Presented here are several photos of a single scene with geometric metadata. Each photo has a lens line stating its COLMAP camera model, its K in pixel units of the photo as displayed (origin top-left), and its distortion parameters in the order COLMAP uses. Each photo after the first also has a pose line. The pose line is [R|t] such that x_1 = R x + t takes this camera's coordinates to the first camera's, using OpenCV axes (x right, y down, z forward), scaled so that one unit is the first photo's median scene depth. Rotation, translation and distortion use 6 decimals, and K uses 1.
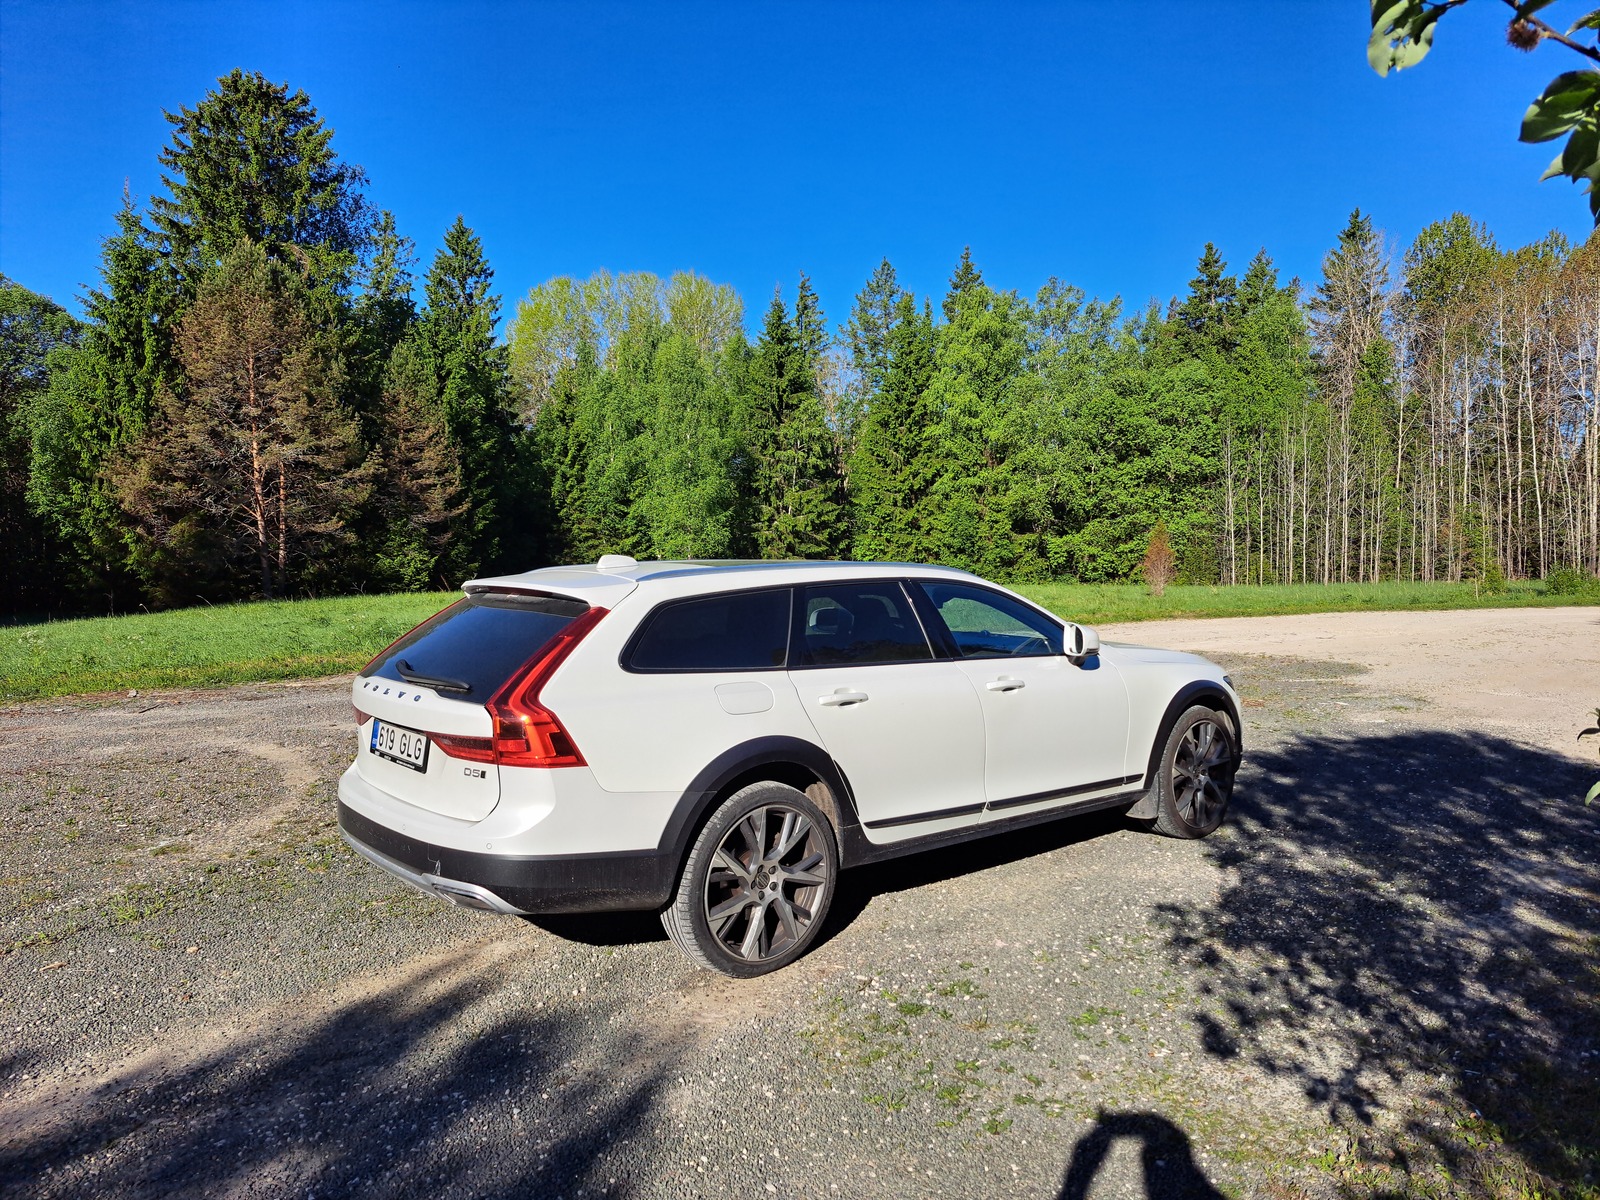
lens RADIAL K [[1131.9, 0, 812.2], [0, 1131.9, 610.8], [0, 0, 1]] dist [0.030528, -0.011288]
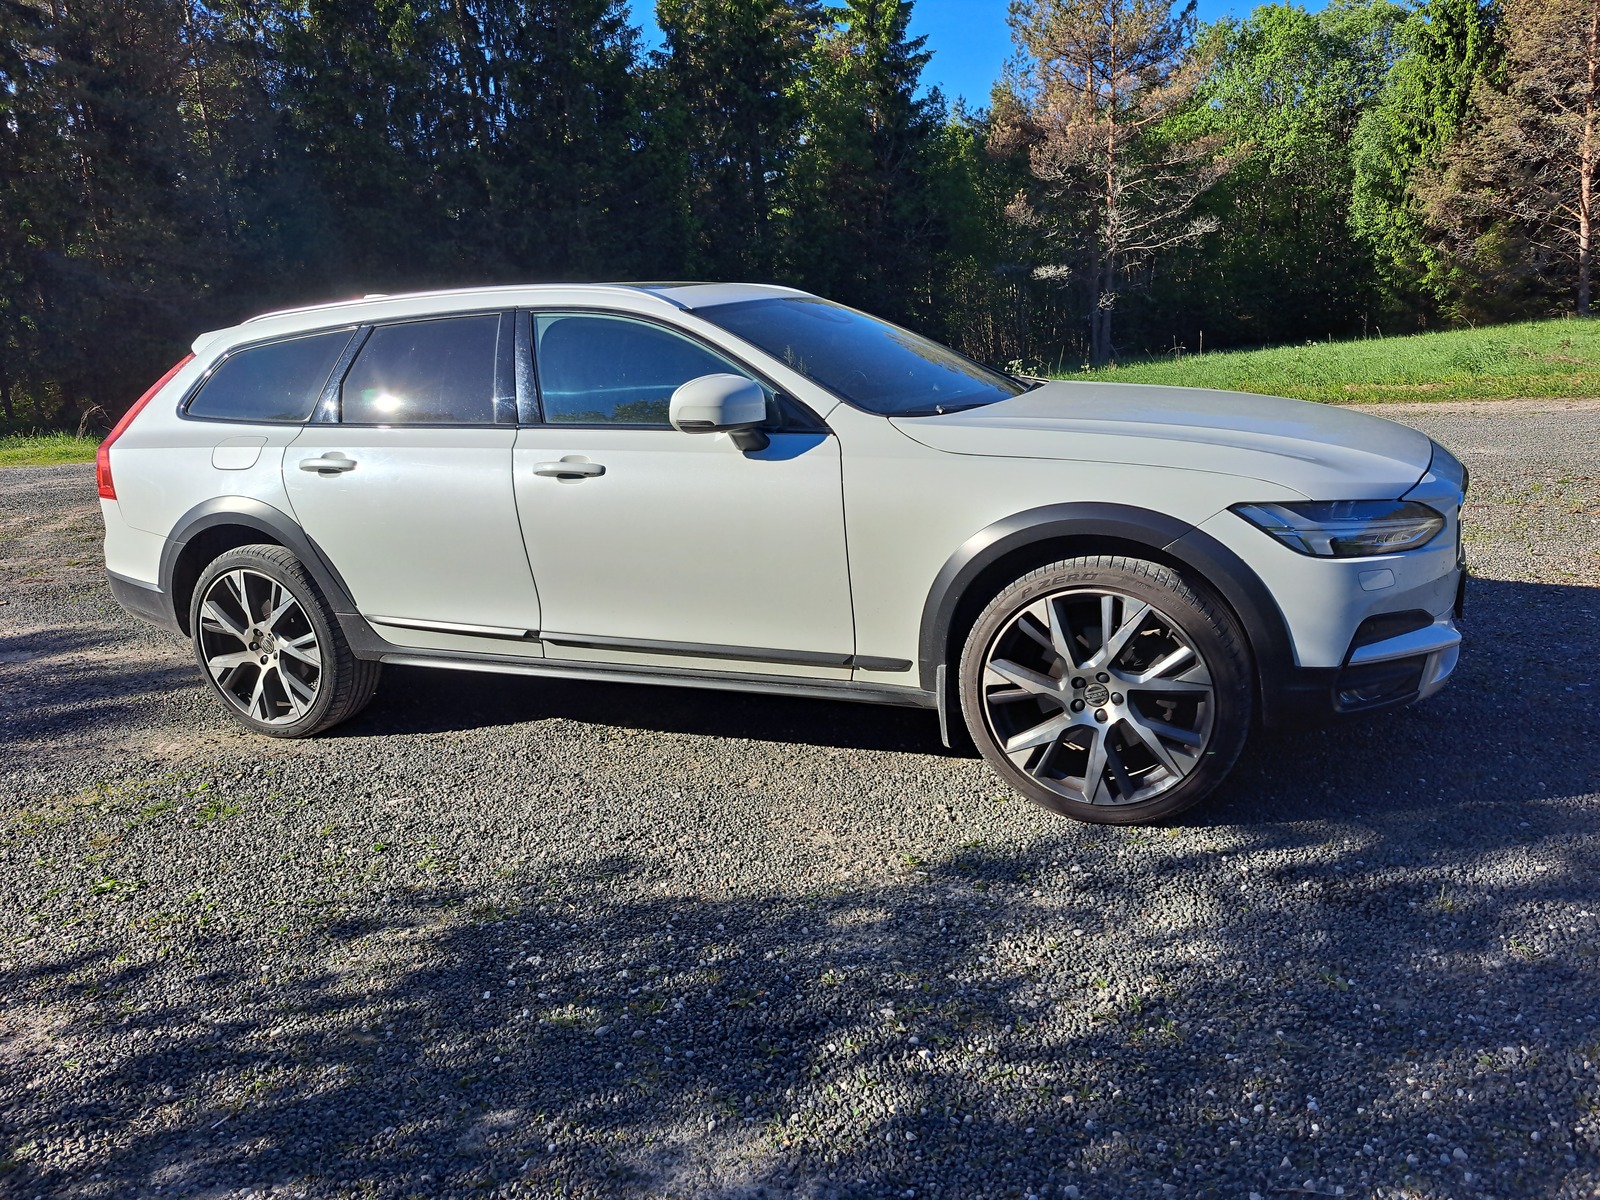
lens RADIAL K [[1131.9, 0, 798.6], [0, 1131.9, 597.9], [0, 0, 1]] dist [0.030528, -0.011288]
pose [[0.453505, 0.190545, -0.870647, 0.777380], [0.012671, 0.975401, 0.220072, -0.004295], [0.891164, -0.110836, 0.439935, 0.778448]]
